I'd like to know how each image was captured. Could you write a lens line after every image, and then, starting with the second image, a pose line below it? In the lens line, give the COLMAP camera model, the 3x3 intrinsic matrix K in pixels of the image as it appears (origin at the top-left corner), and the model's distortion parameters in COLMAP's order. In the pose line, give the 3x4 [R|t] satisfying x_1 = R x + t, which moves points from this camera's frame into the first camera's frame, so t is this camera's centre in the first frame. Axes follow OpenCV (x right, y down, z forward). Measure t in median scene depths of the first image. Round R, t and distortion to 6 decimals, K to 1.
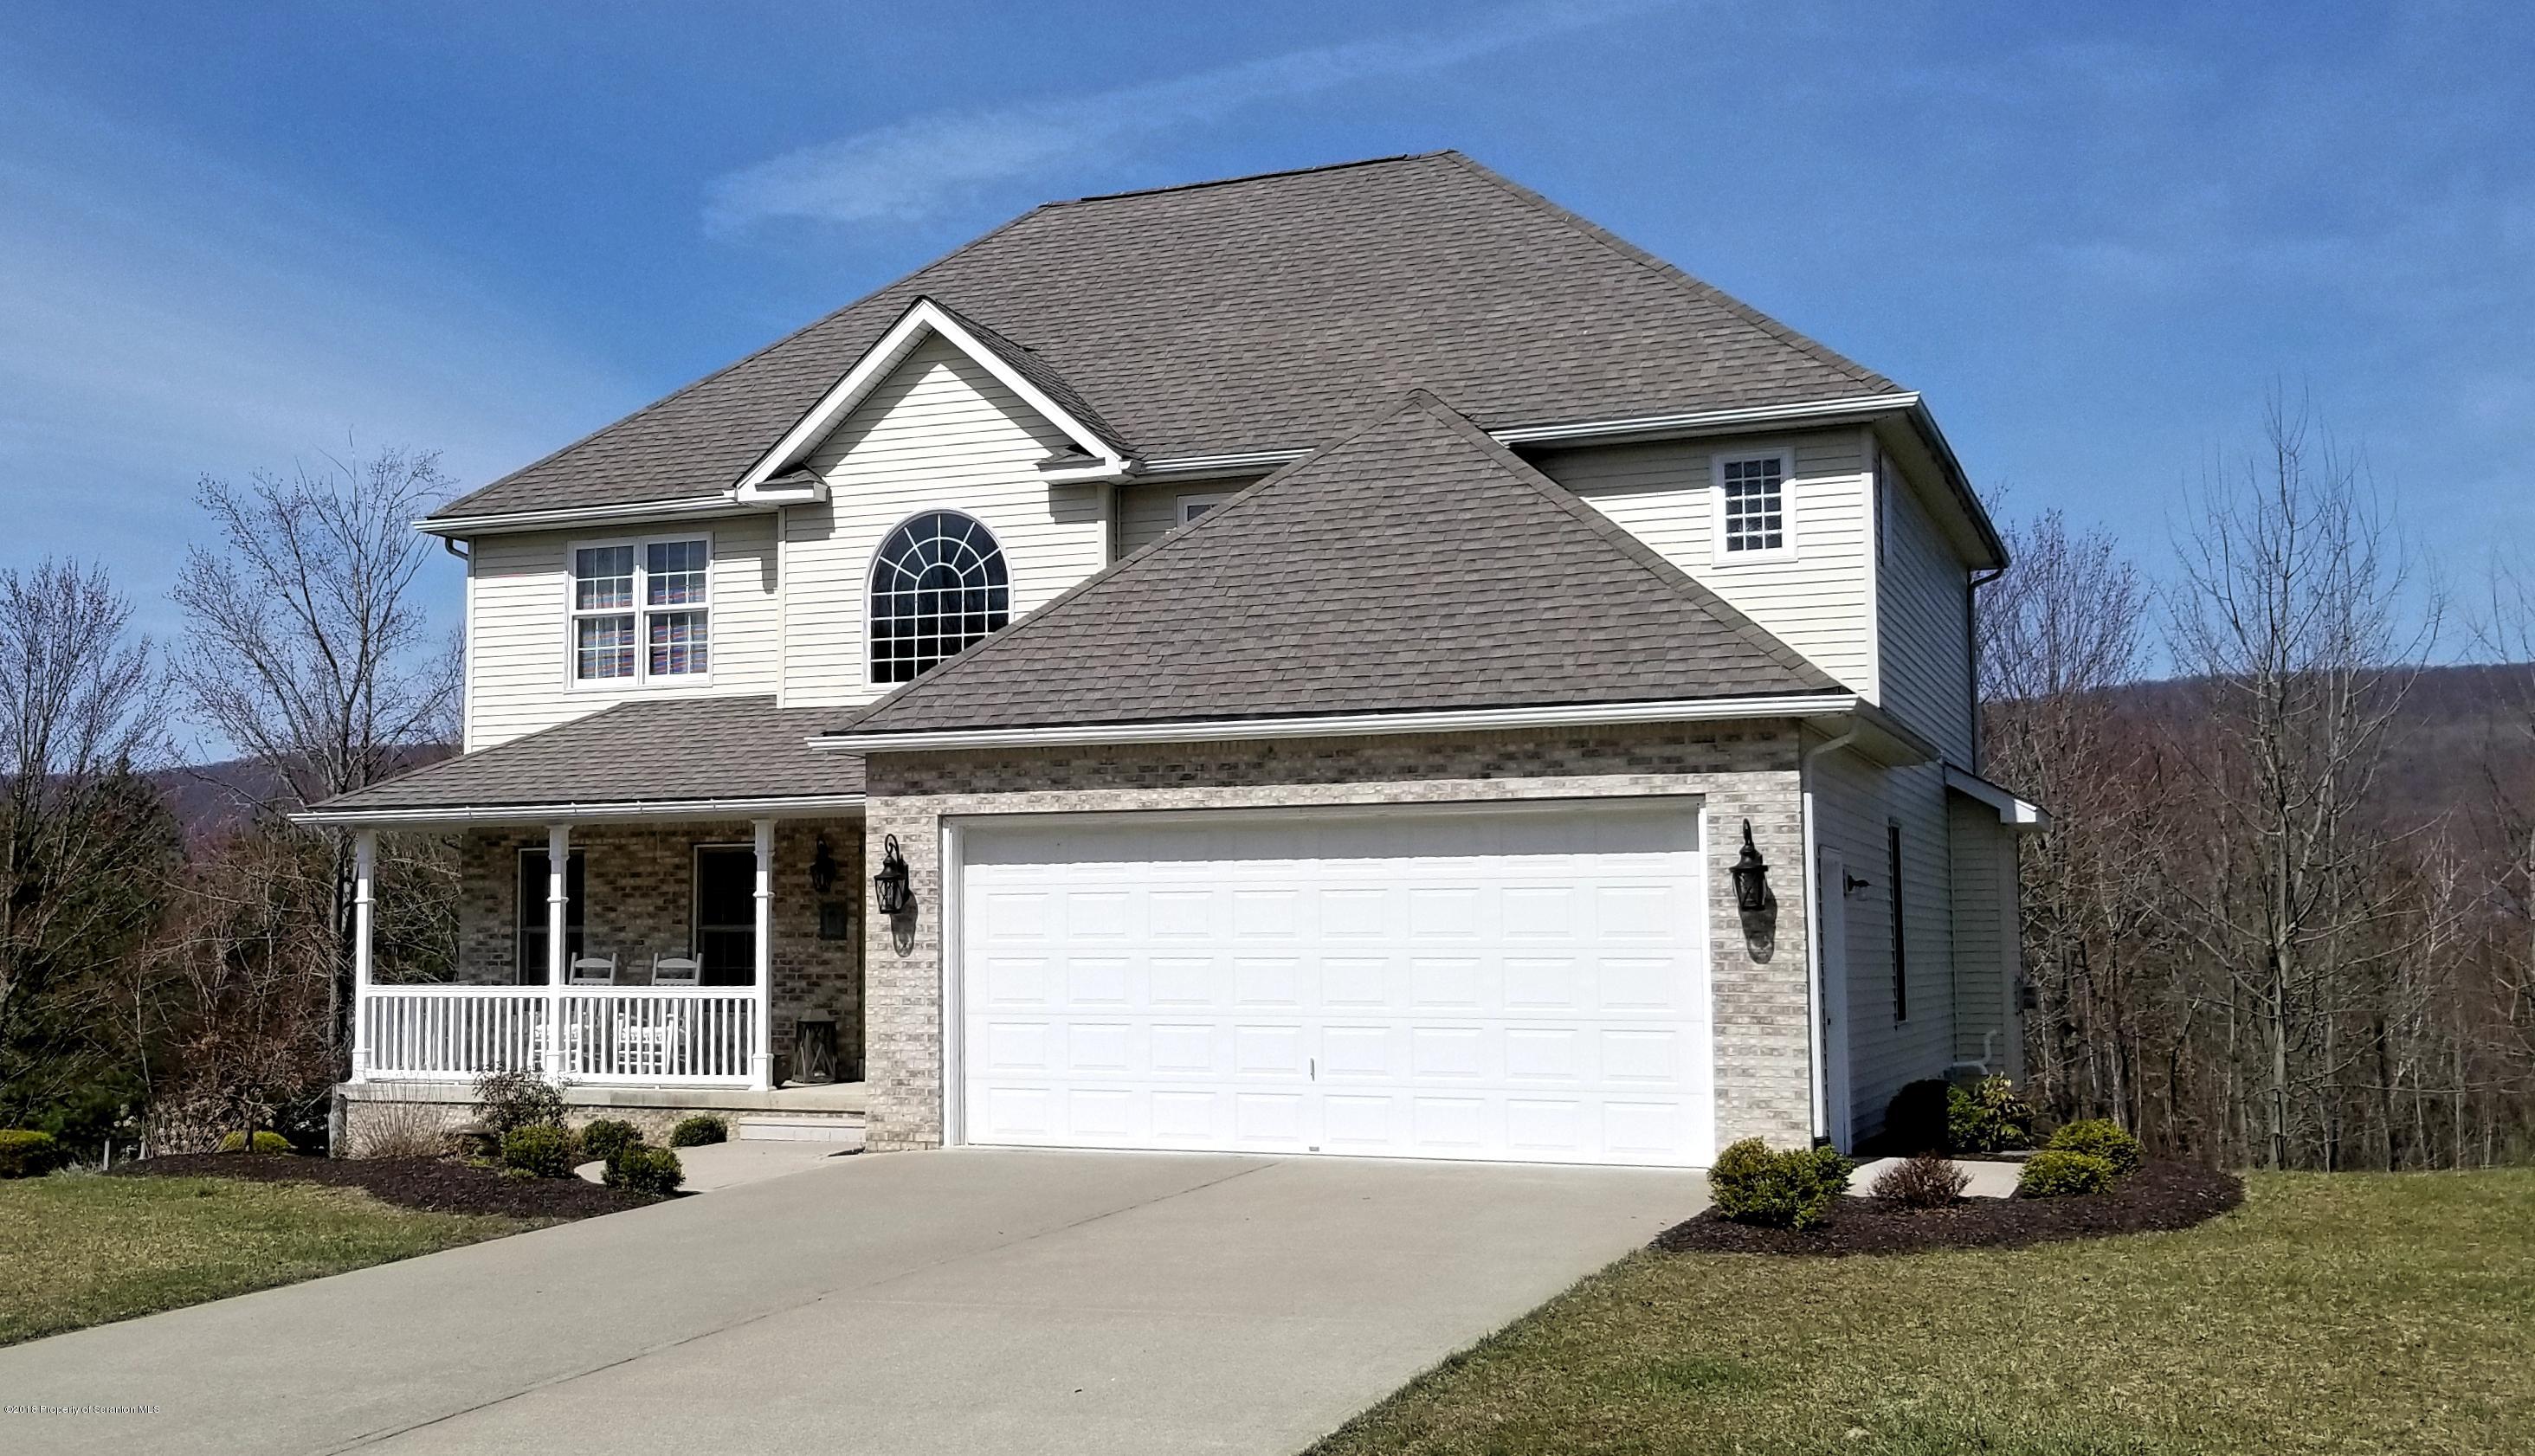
lens RADIAL K [[2547.0, 0, 1045.0], [0, 2547.0, 731.4], [0, 0, 1]] dist [0.120275, -0.002518]
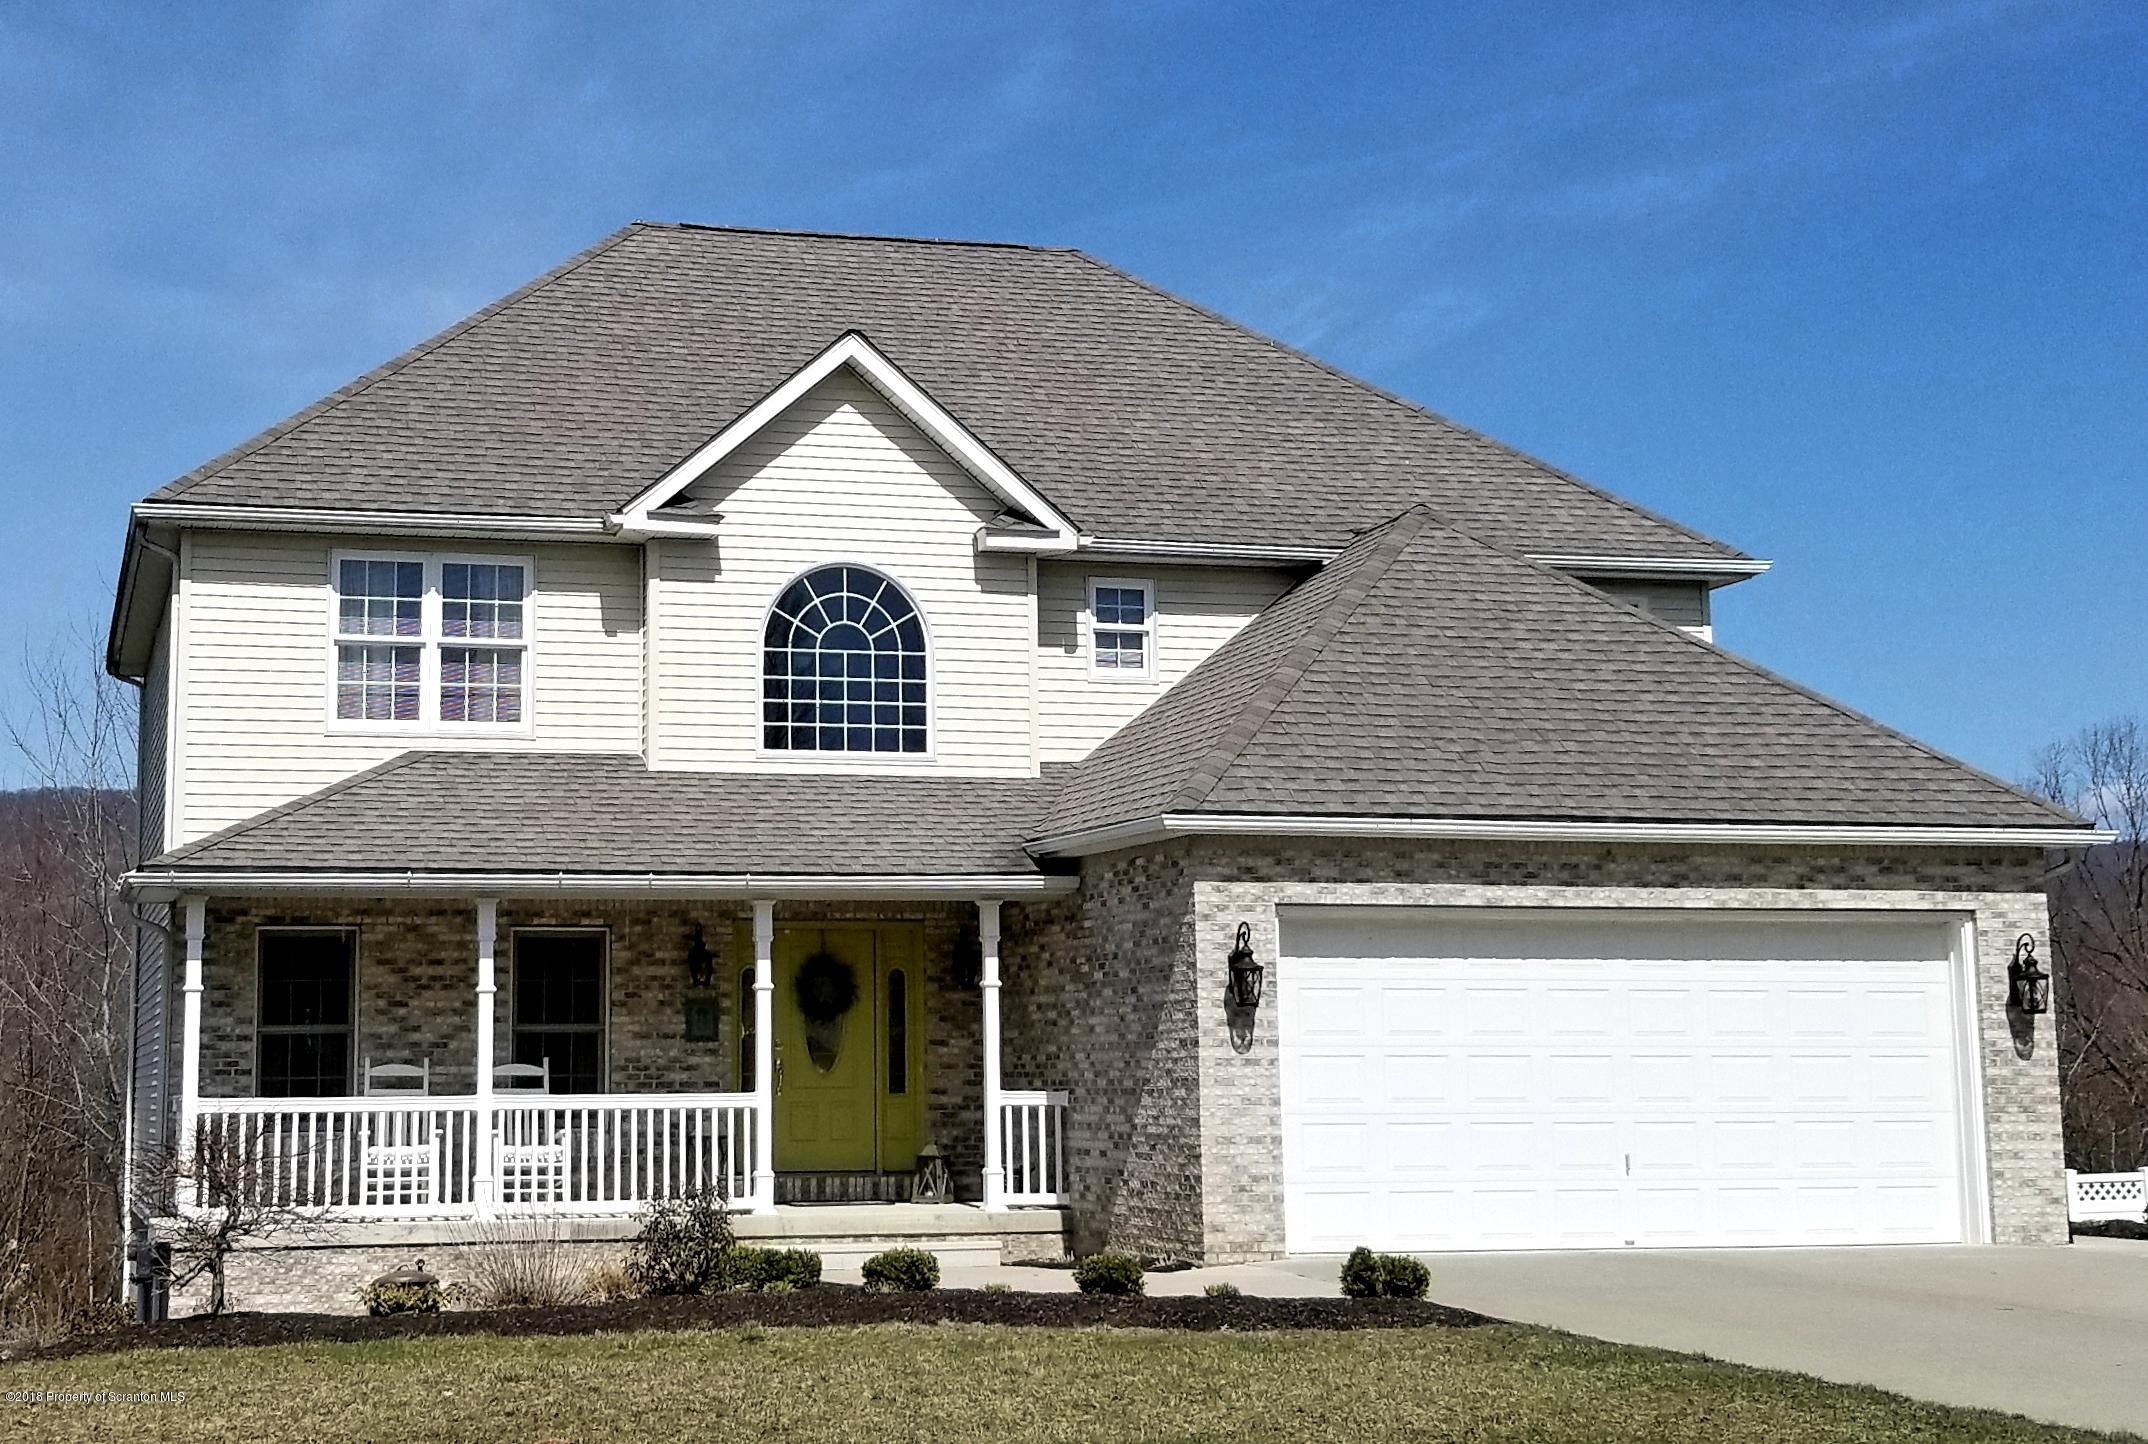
lens RADIAL K [[2941.2, 0, 832.5], [0, 2941.2, 620.3], [0, 0, 1]] dist [0.148660, -0.302398]
pose [[0.798739, 0.089418, 0.594996, -0.692679], [-0.046413, 0.995105, -0.087242, 0.025891], [-0.599885, 0.042068, 0.798980, 0.173801]]
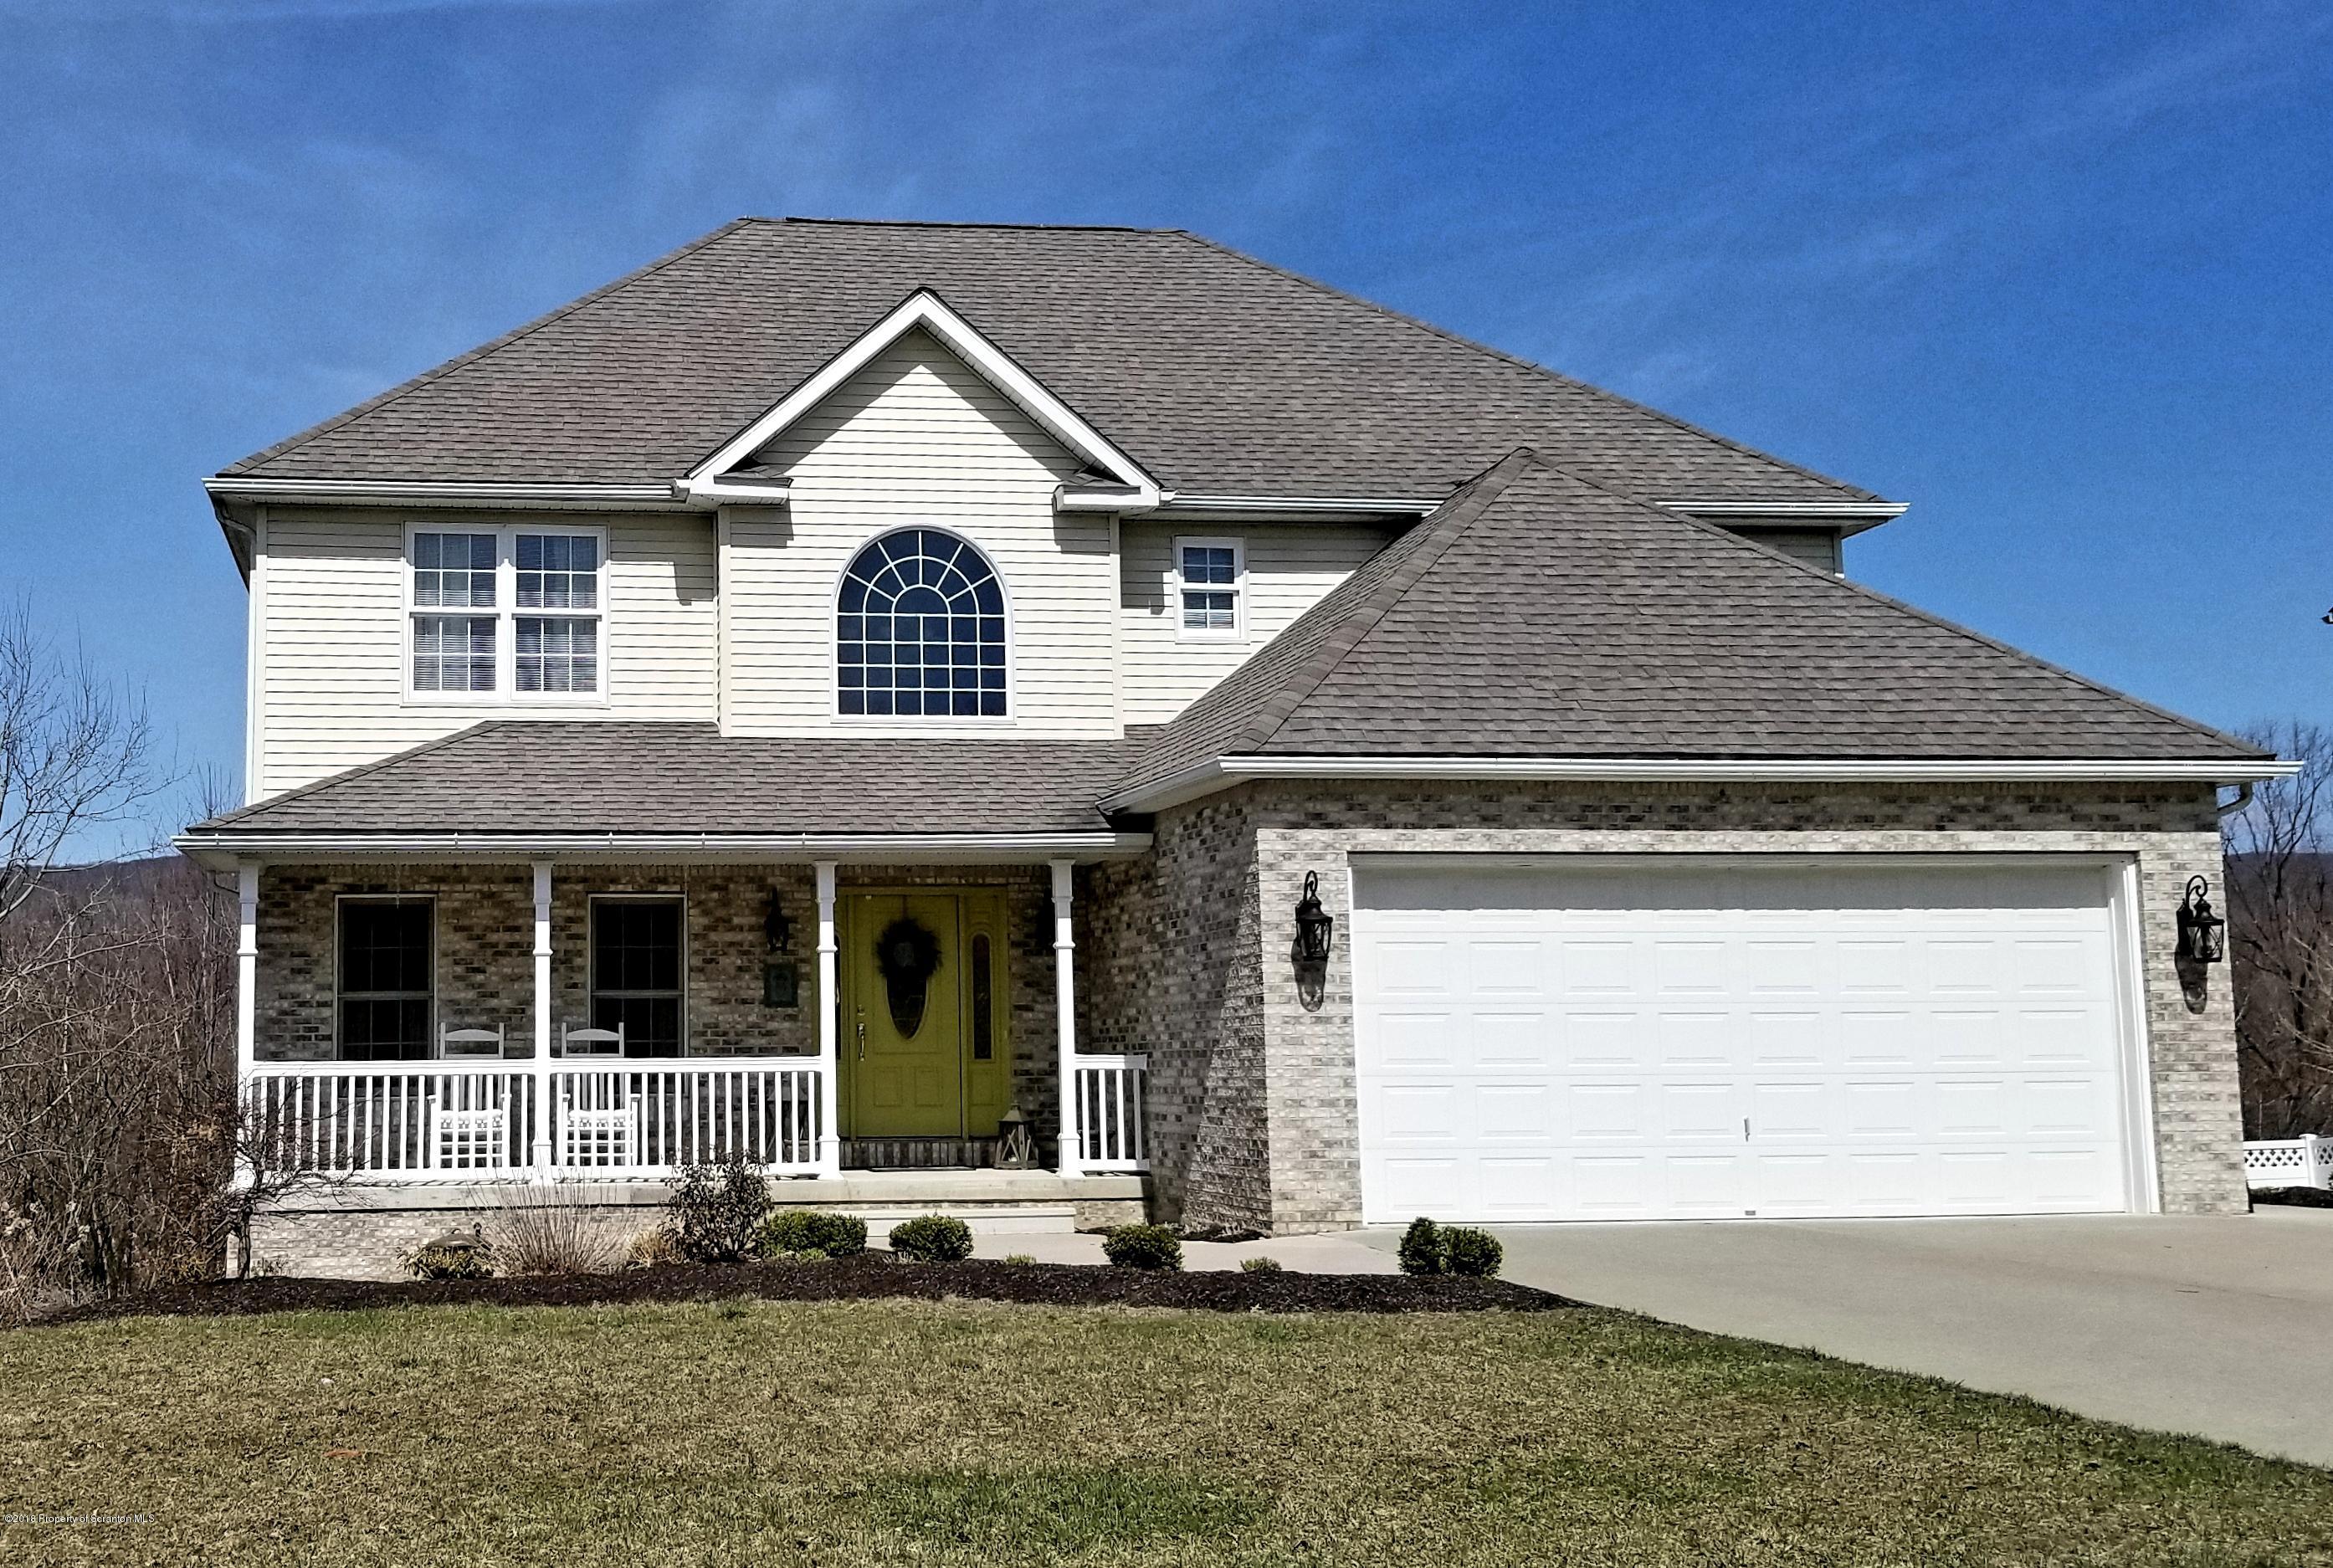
lens RADIAL K [[2485.6, 0, 776.9], [0, 2485.6, 738.5], [0, 0, 1]] dist [0.131184, -0.235561]
pose [[0.865843, 0.060185, 0.496683, -0.536050], [-0.035388, 0.997619, -0.059195, 0.043005], [-0.499063, 0.033677, 0.865911, 0.280326]]
